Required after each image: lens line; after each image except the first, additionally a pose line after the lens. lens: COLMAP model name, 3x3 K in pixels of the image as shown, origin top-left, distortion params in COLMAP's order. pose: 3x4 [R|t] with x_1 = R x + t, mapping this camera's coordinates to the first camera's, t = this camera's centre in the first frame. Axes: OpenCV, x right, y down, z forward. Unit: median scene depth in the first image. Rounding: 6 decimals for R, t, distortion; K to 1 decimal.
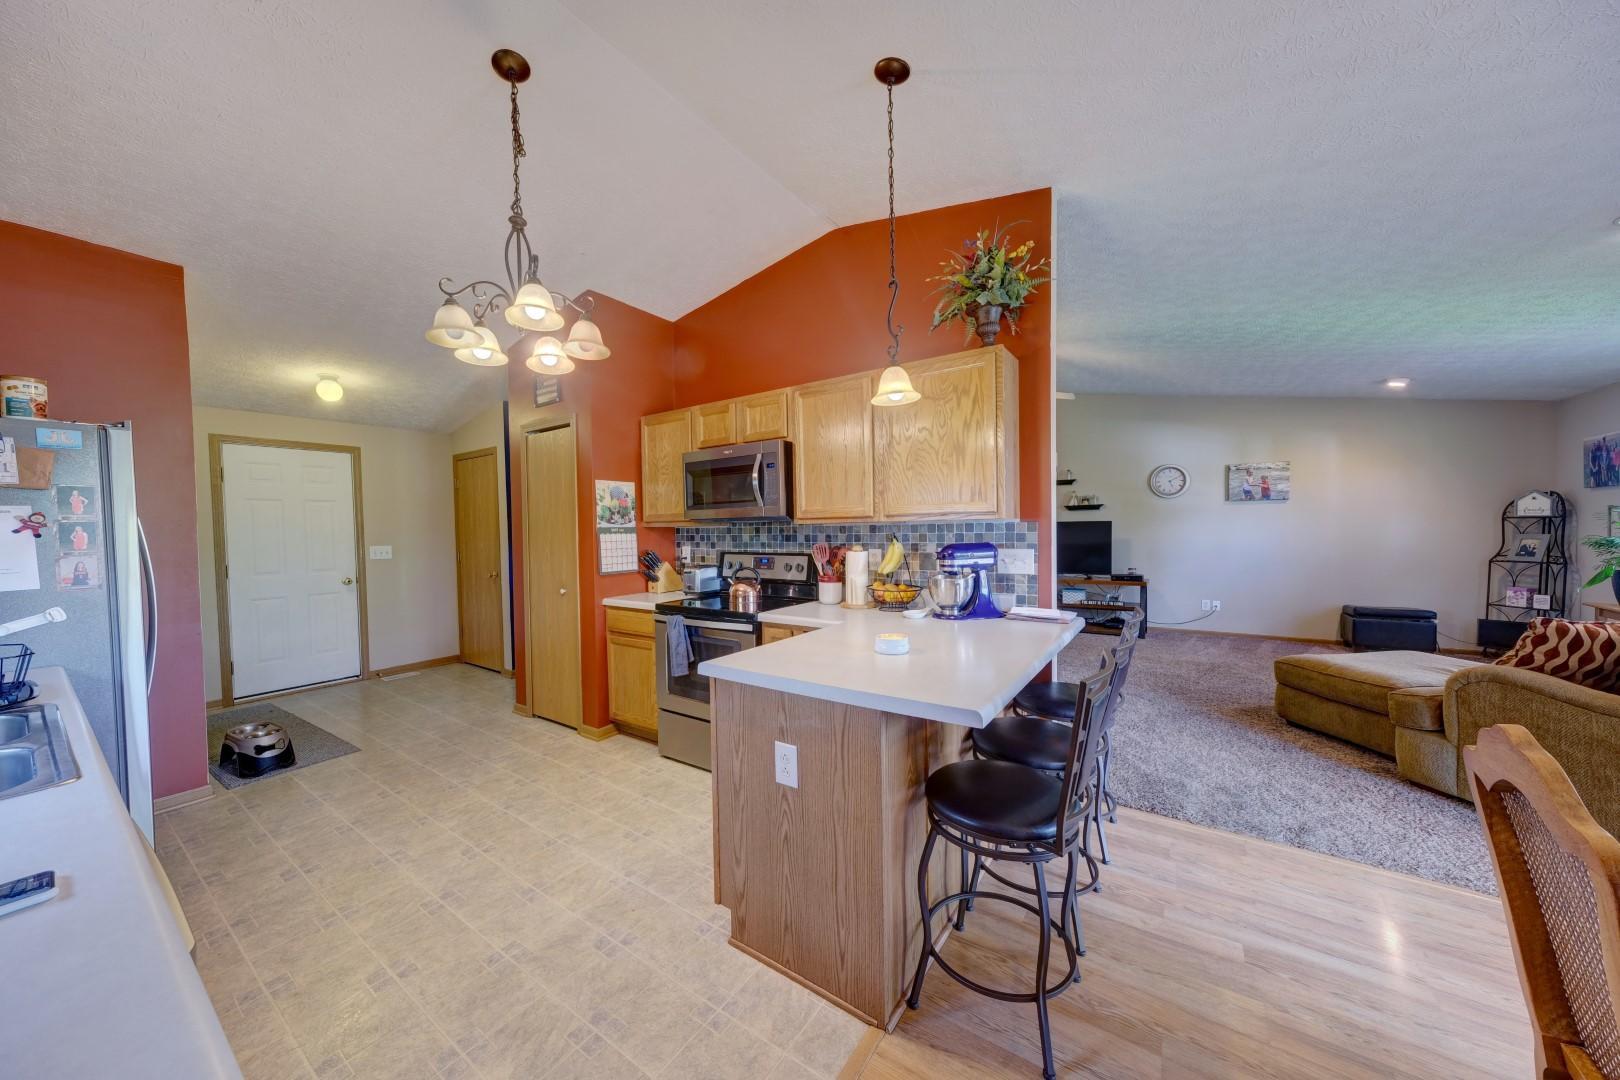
lens RADIAL K [[544.1, 0, 807.7], [0, 544.1, 538.1], [0, 0, 1]] dist [-0.002181, 0.002965]
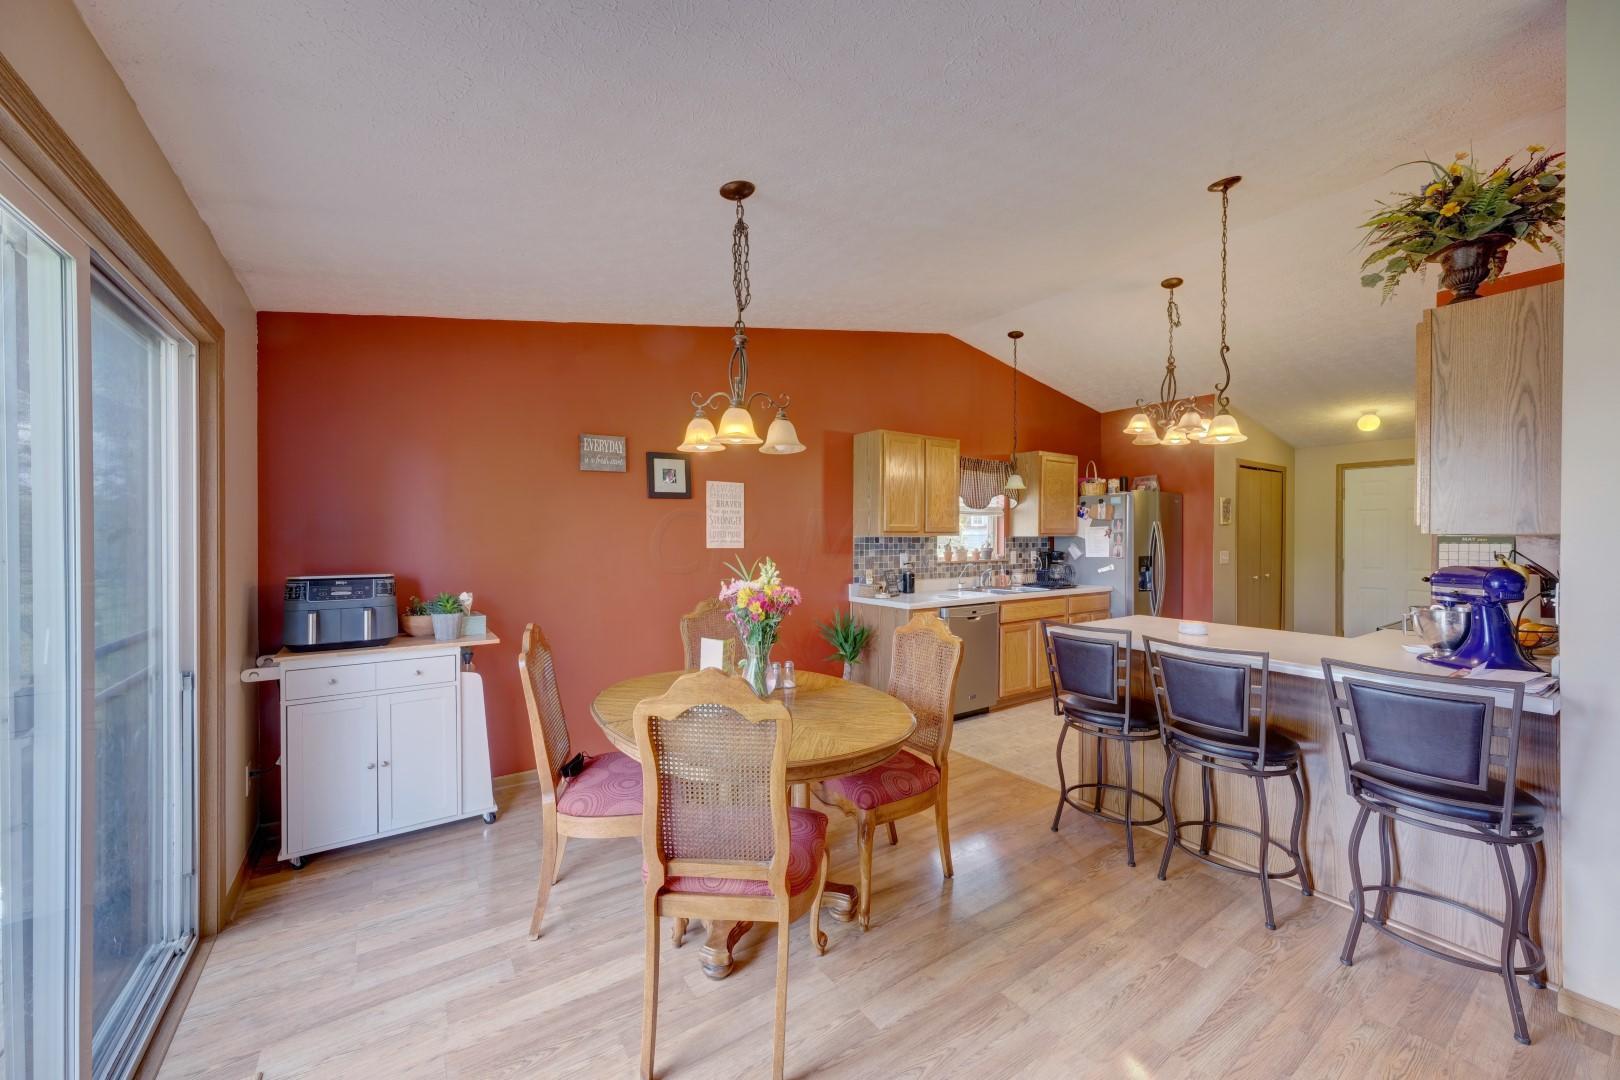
lens RADIAL K [[618.2, 0, 802.8], [0, 618.2, 546.5], [0, 0, 1]] dist [0.001164, 0.000122]
pose [[-0.352200, 0.033170, -0.935337, 0.963518], [-0.014323, 0.999064, 0.040823, -0.030200], [0.935815, 0.027775, -0.351395, 0.314910]]
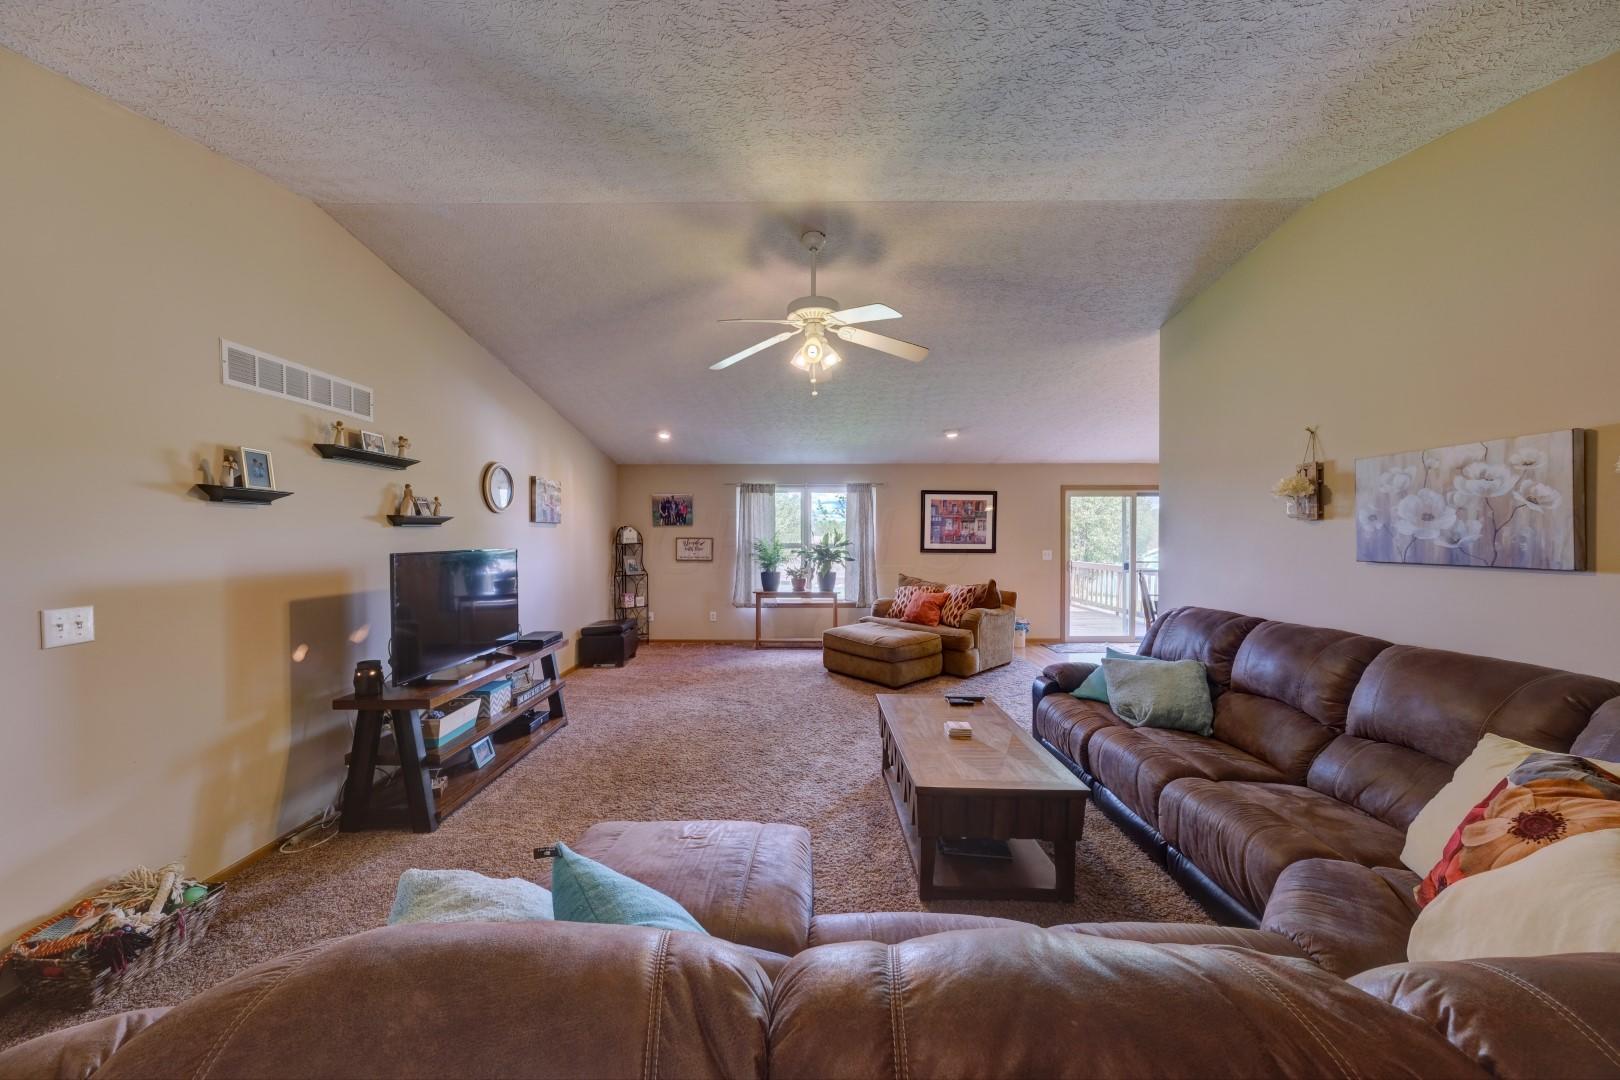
lens RADIAL K [[544.1, 0, 795.2], [0, 544.1, 545.8], [0, 0, 1]] dist [-0.002181, 0.002965]
pose [[-0.540810, -0.002577, 0.841141, -0.148025], [0.027055, 0.999425, 0.020457, -0.066395], [-0.840709, 0.033820, -0.540429, 1.842303]]
